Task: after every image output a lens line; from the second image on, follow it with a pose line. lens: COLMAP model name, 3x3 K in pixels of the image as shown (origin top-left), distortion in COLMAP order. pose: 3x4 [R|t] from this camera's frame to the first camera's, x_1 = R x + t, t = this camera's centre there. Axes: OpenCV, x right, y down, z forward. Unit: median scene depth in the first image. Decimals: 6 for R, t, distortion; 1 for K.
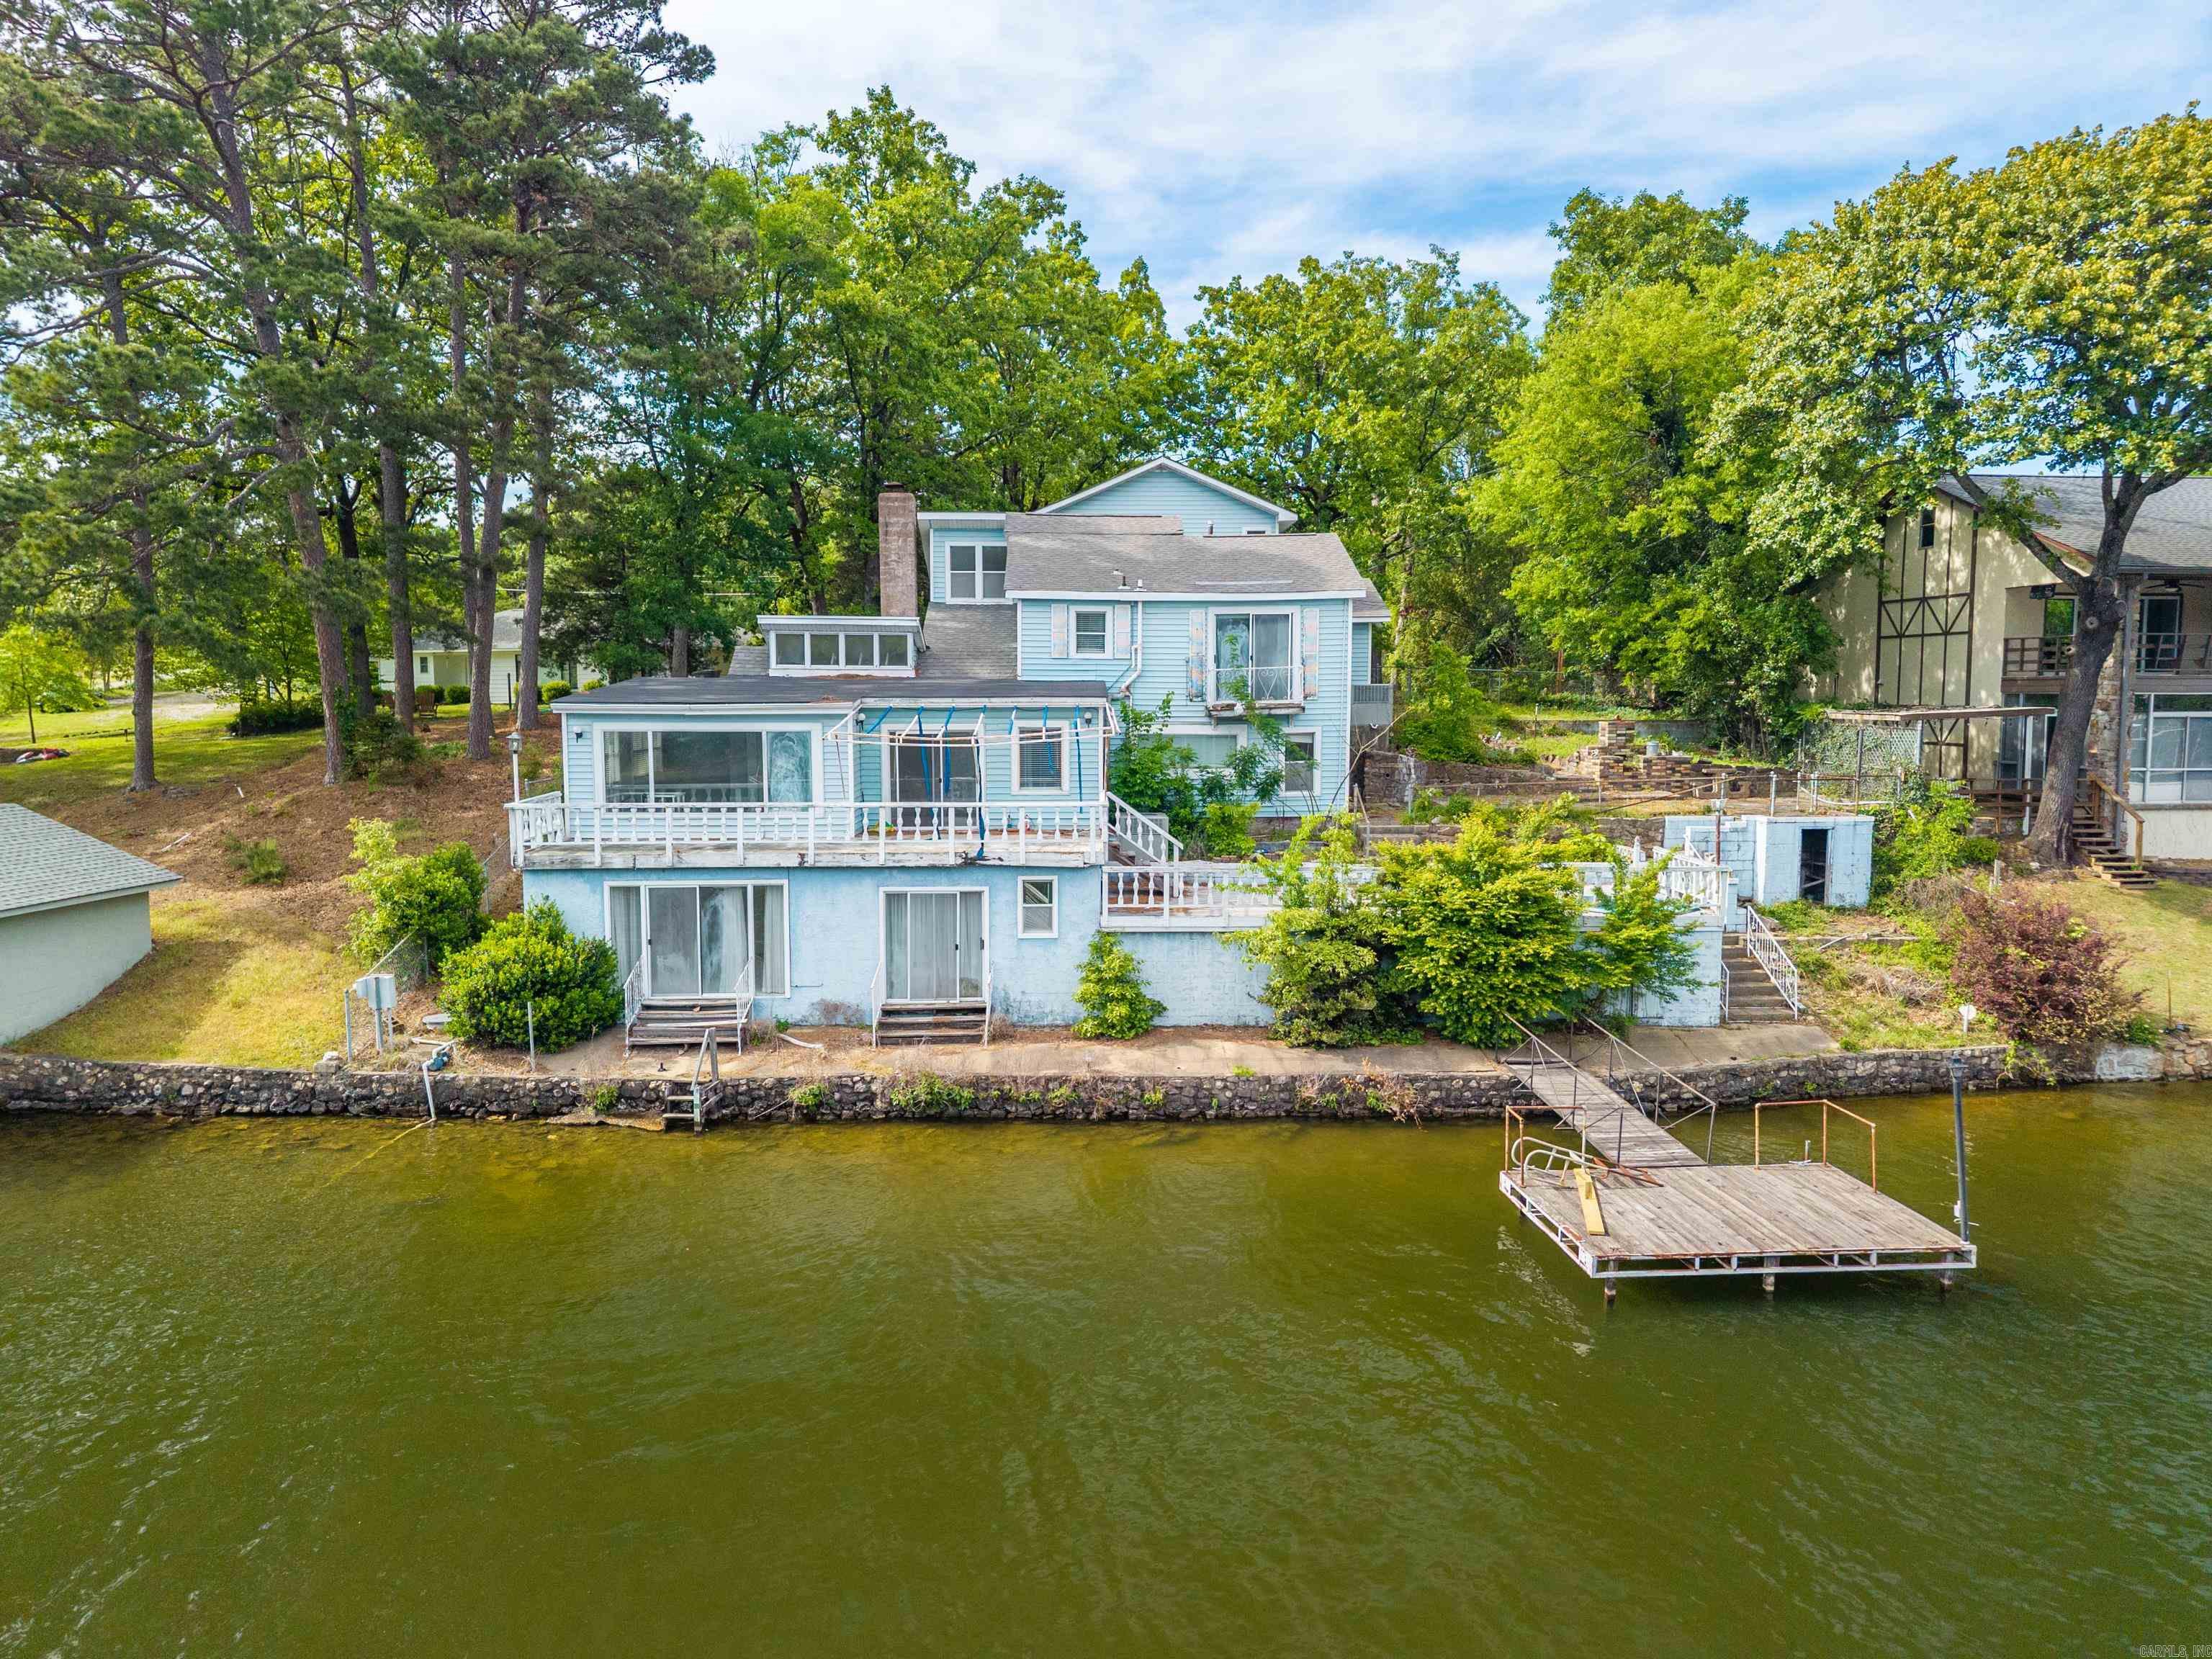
lens RADIAL K [[1487.7, 0, 1114.5], [0, 1487.7, 810.4], [0, 0, 1]] dist [0.031511, -0.024508]
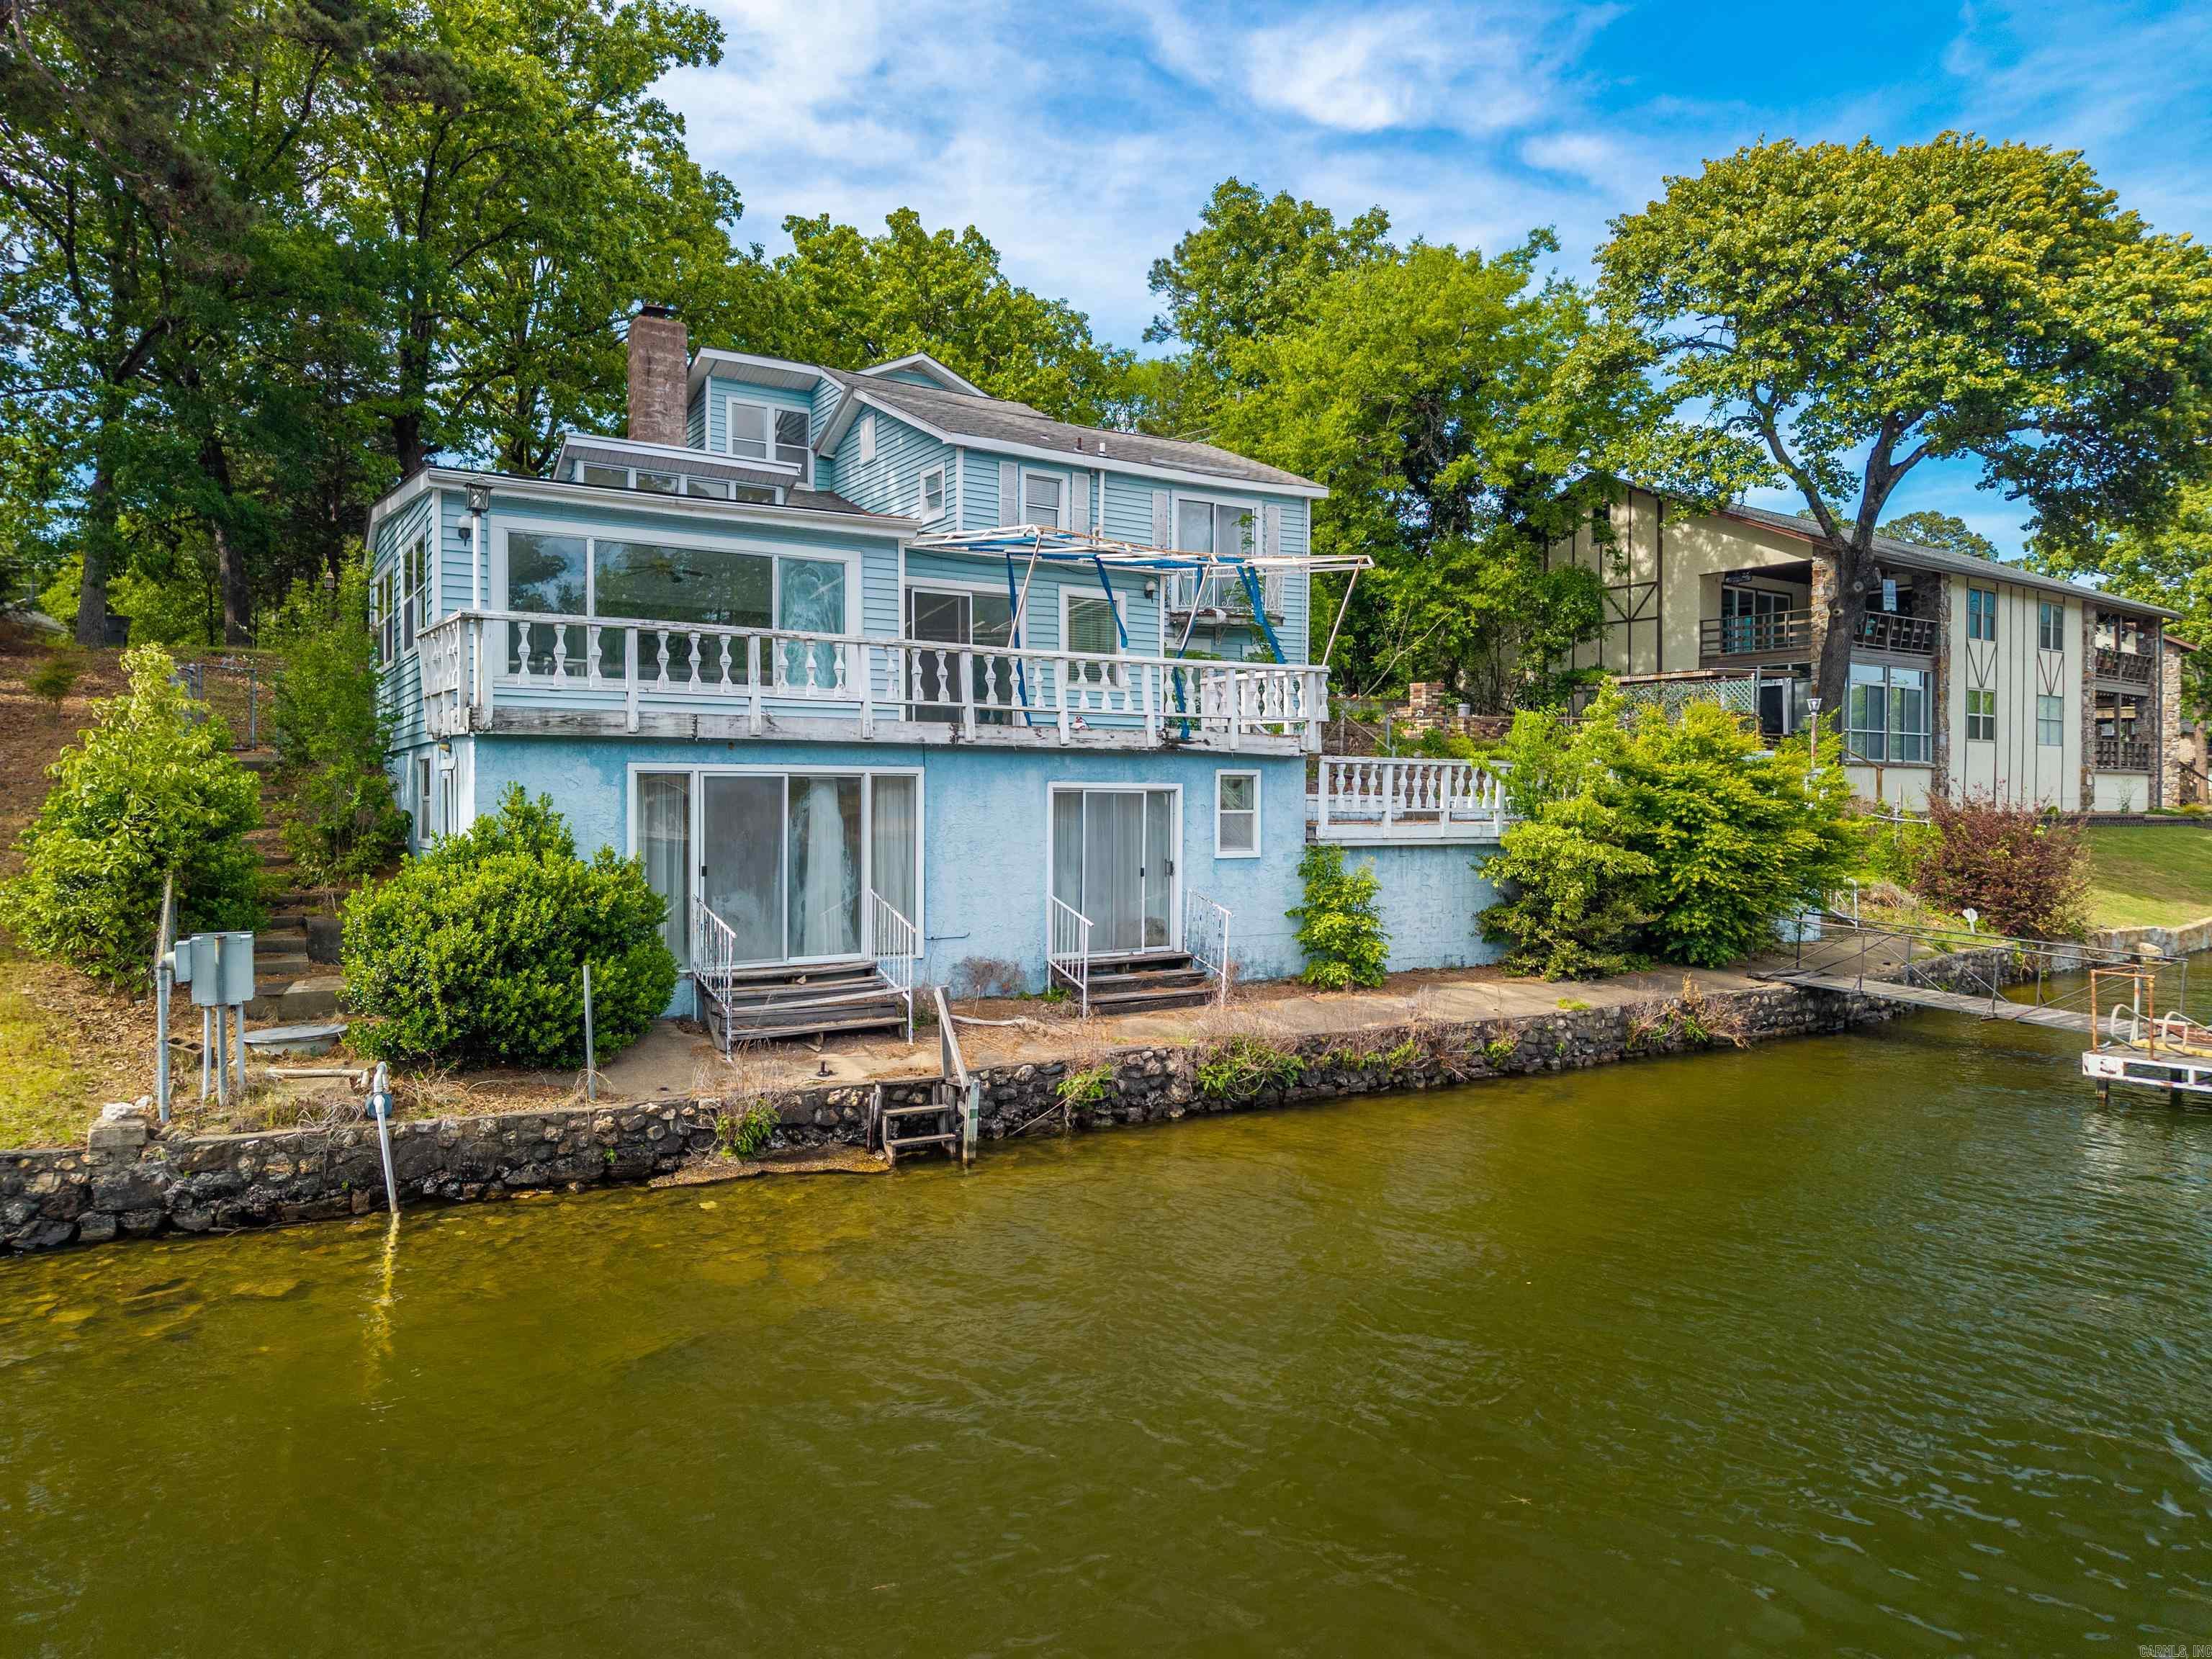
lens RADIAL K [[1478.1, 0, 1112.5], [0, 1478.1, 814.6], [0, 0, 1]] dist [0.035100, -0.033948]
pose [[0.858118, -0.001439, 0.513450, -0.463511], [0.036897, 0.997584, -0.058869, 0.104544], [-0.512124, 0.069461, 0.856098, 0.423299]]
